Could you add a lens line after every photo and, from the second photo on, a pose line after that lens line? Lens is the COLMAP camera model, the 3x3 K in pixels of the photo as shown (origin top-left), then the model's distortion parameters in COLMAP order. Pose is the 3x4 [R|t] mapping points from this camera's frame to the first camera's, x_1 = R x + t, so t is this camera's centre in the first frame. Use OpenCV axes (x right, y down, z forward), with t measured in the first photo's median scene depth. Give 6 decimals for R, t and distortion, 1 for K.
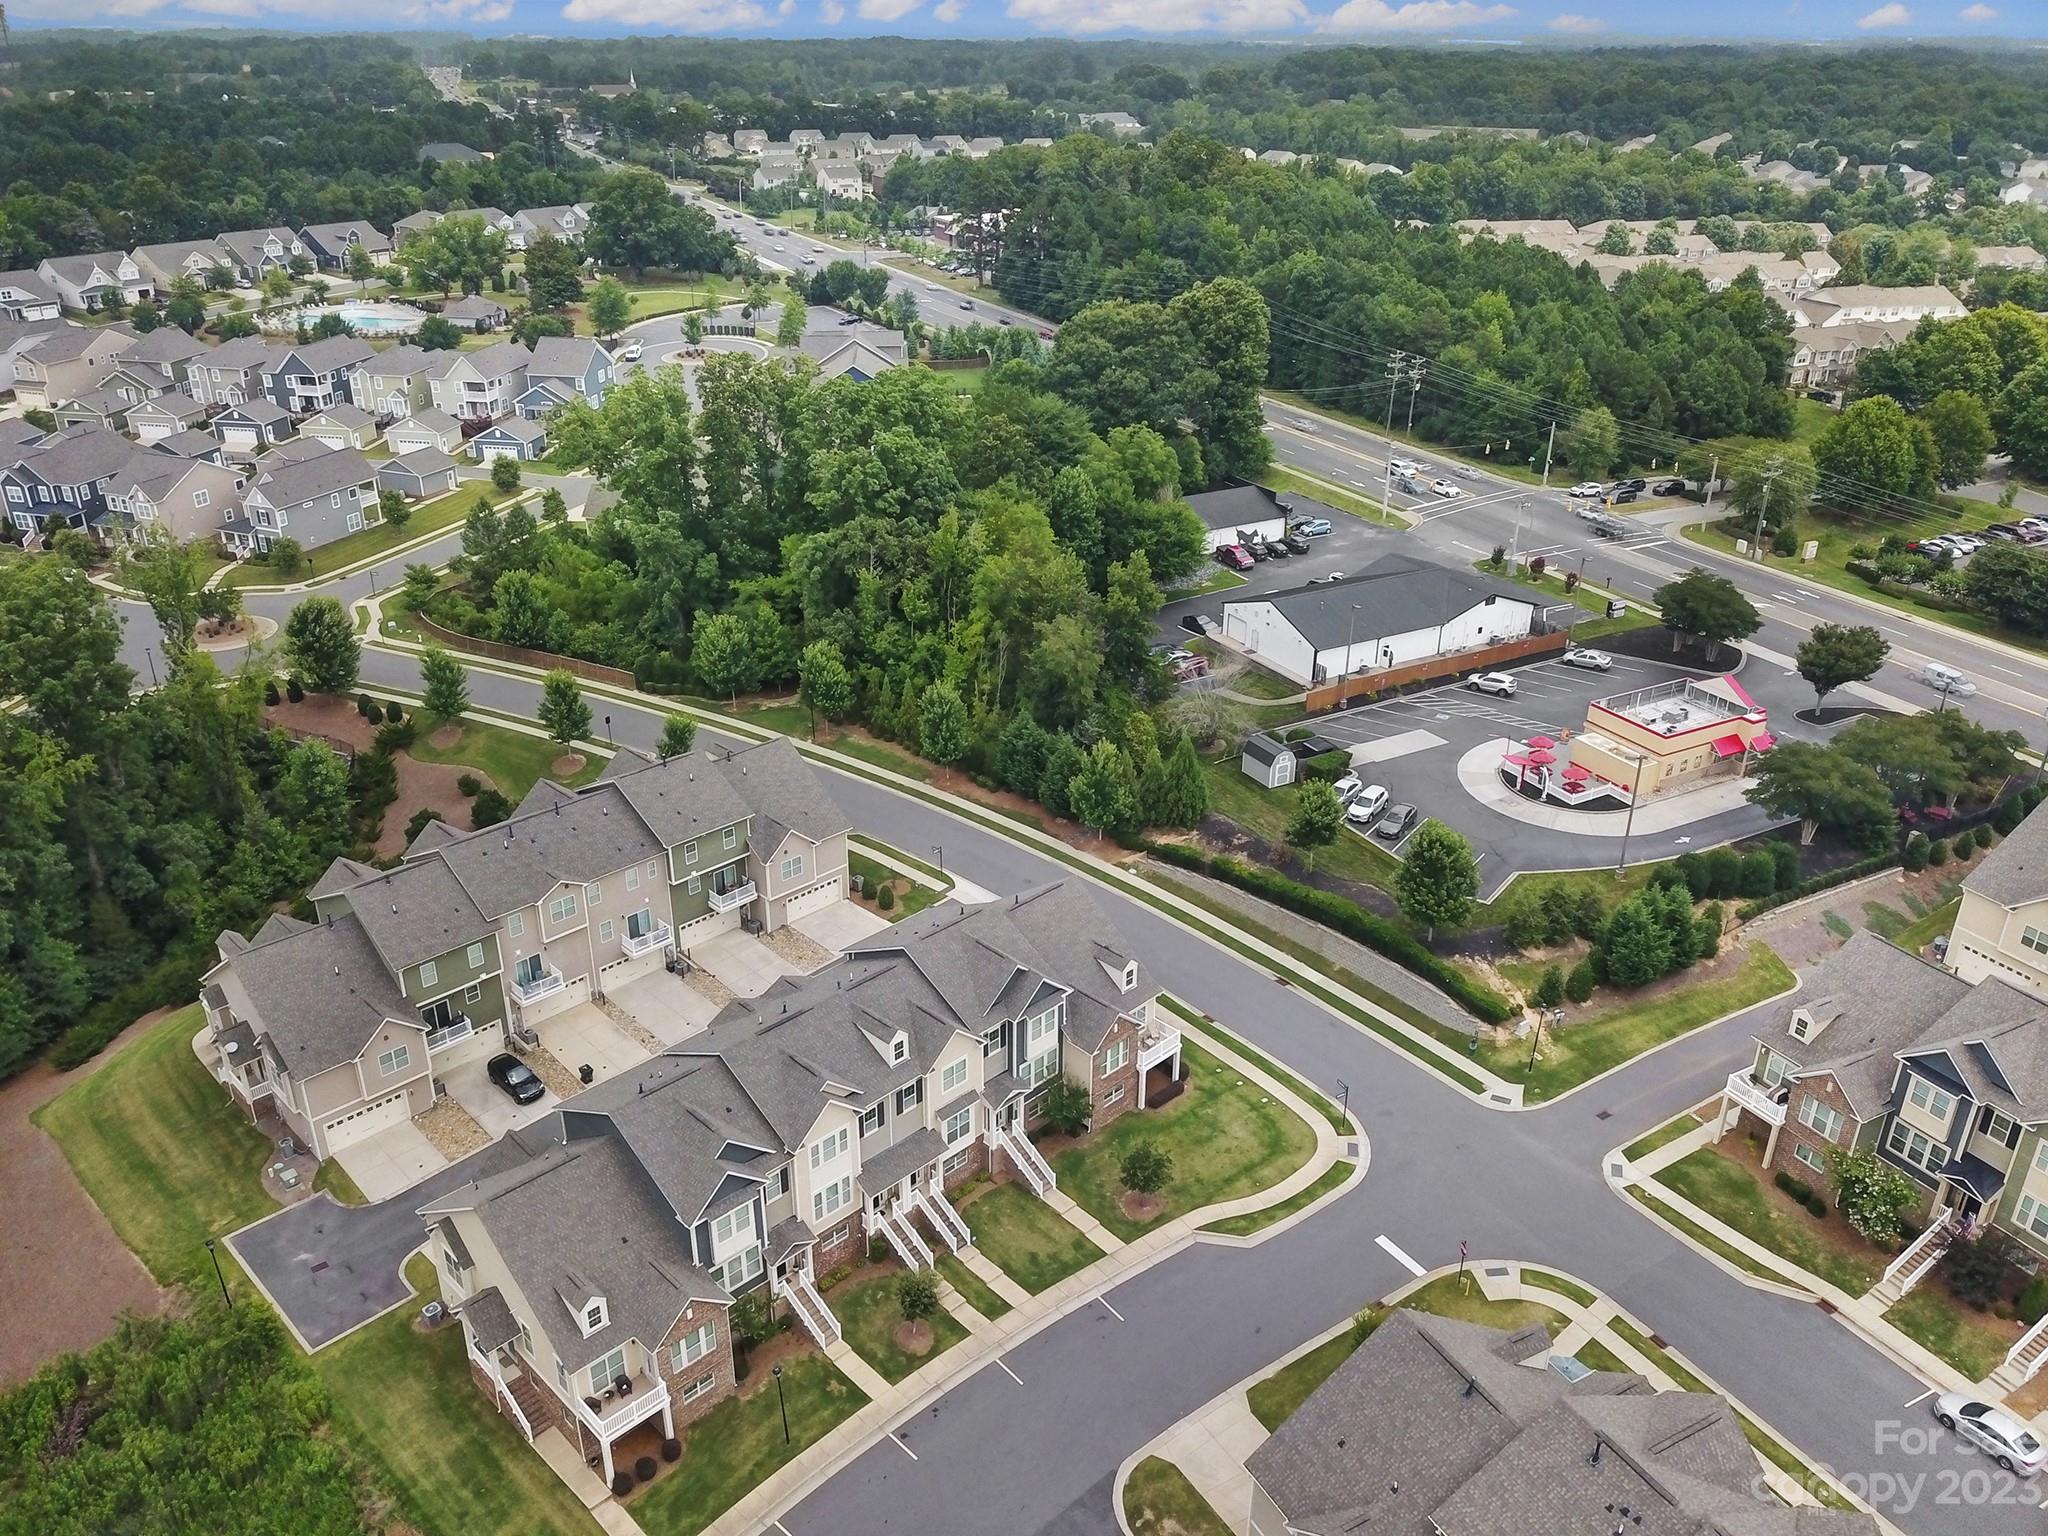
lens RADIAL K [[1573.5, 0, 1008.0], [0, 1573.5, 767.8], [0, 0, 1]] dist [0.016664, -0.022821]
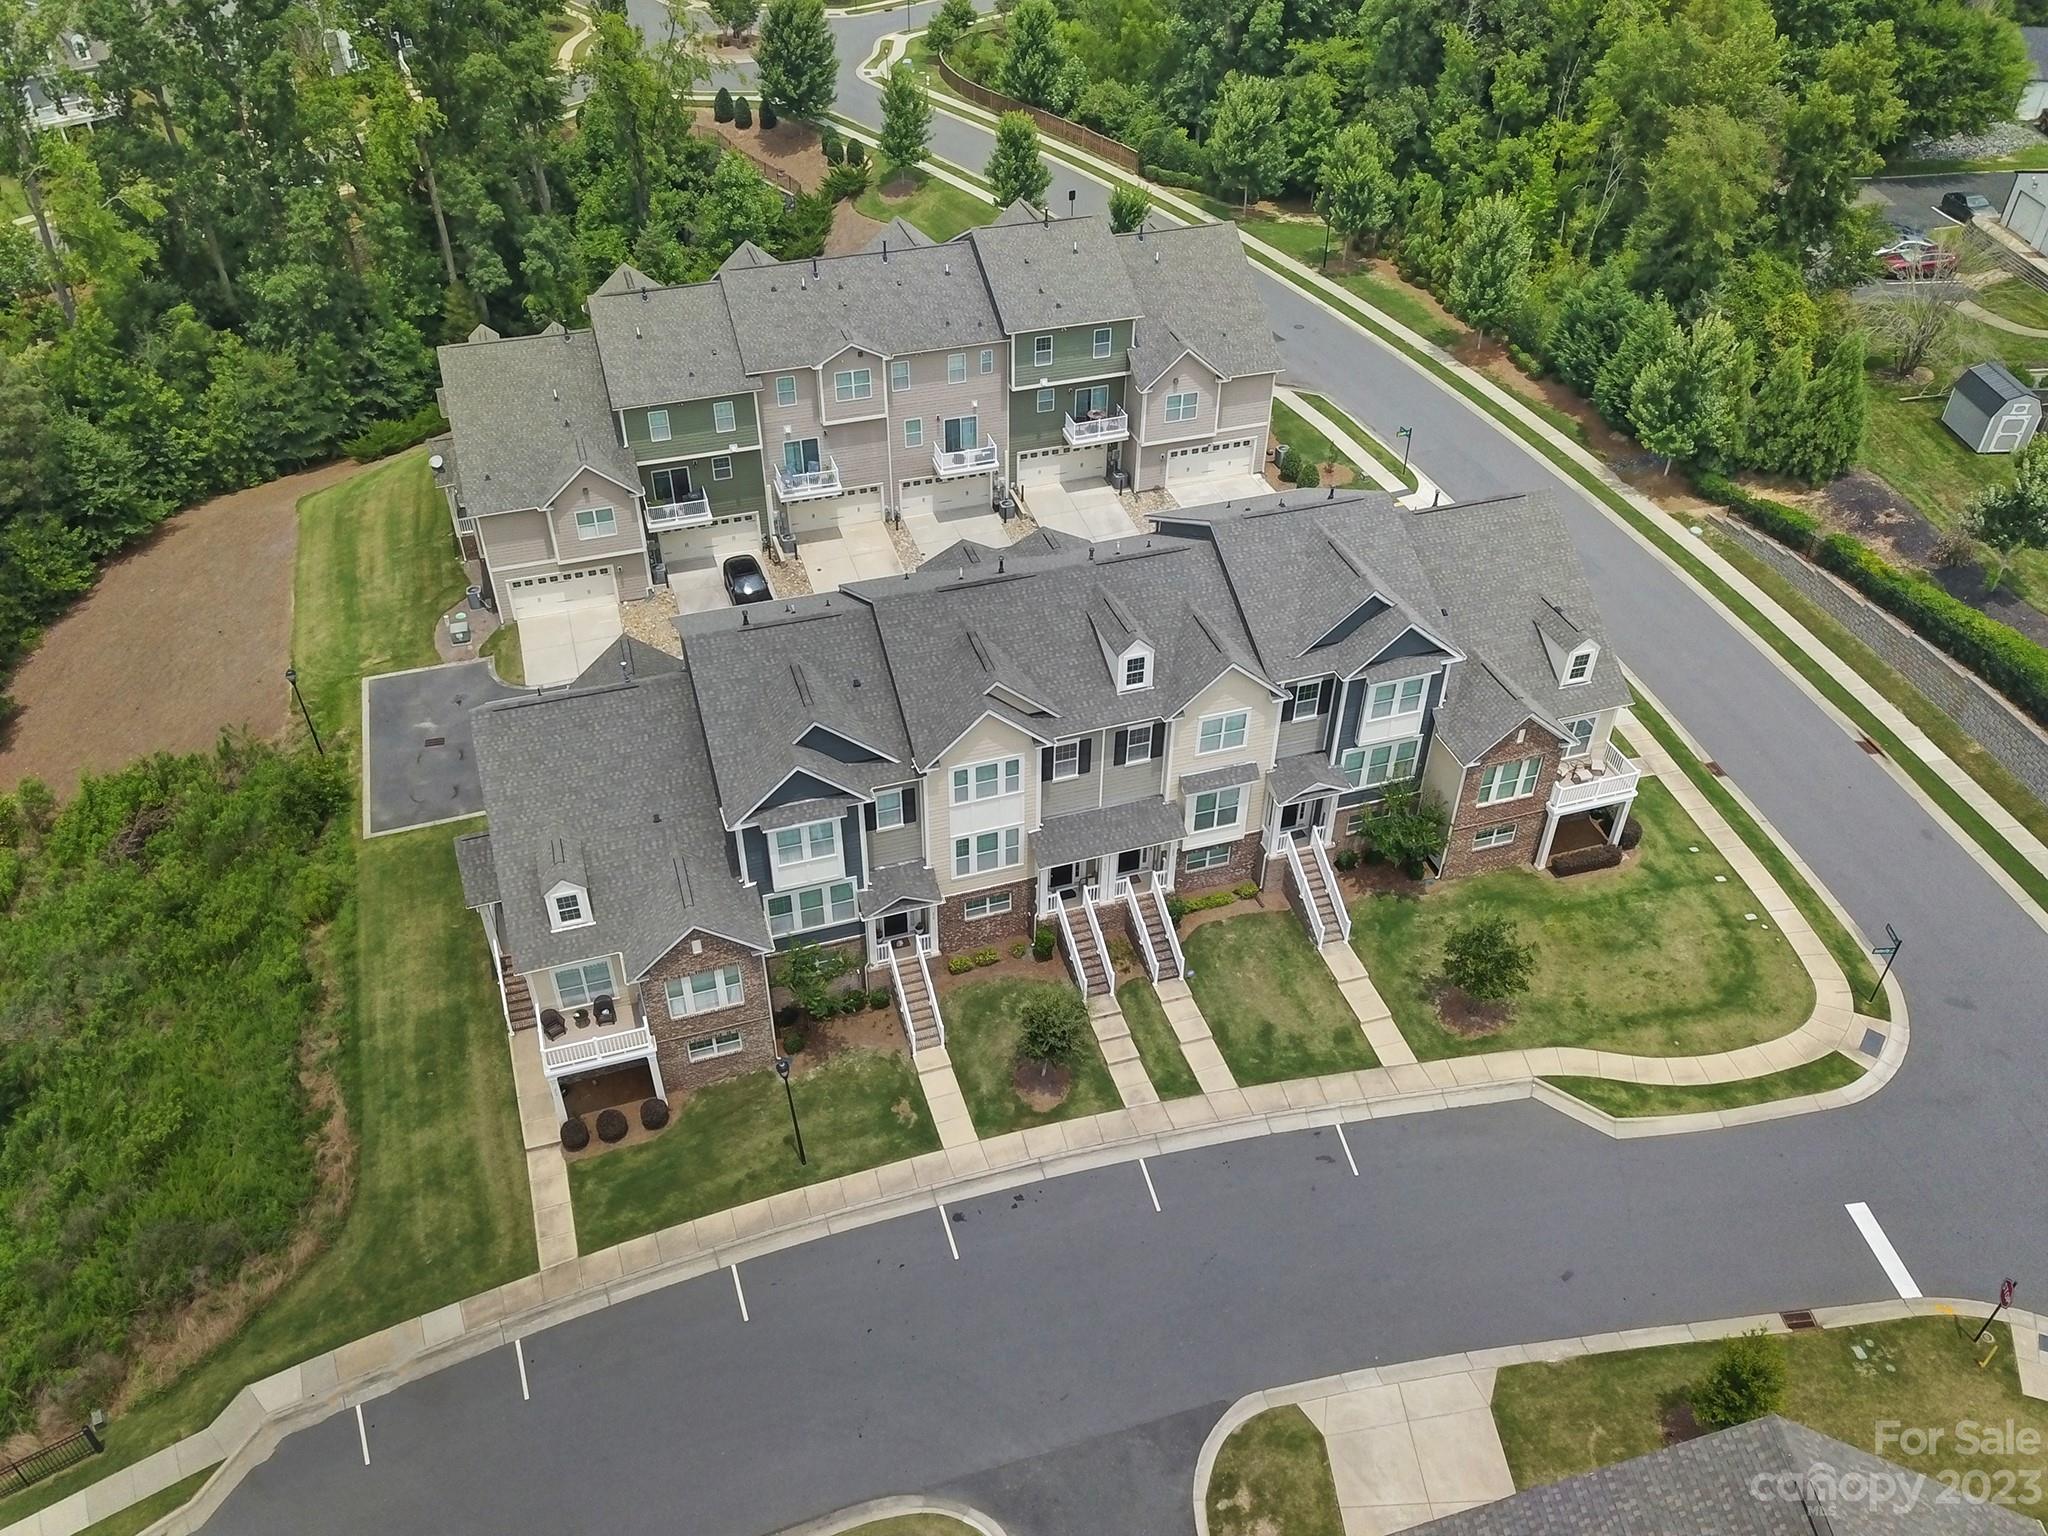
lens RADIAL K [[1573.5, 0, 1007.0], [0, 1573.5, 790.2], [0, 0, 1]] dist [0.016664, -0.022821]
pose [[0.894182, 0.286322, -0.344176, 0.102686], [-0.193253, 0.940299, 0.280162, 0.050823], [0.403845, -0.184003, 0.896132, 0.352419]]
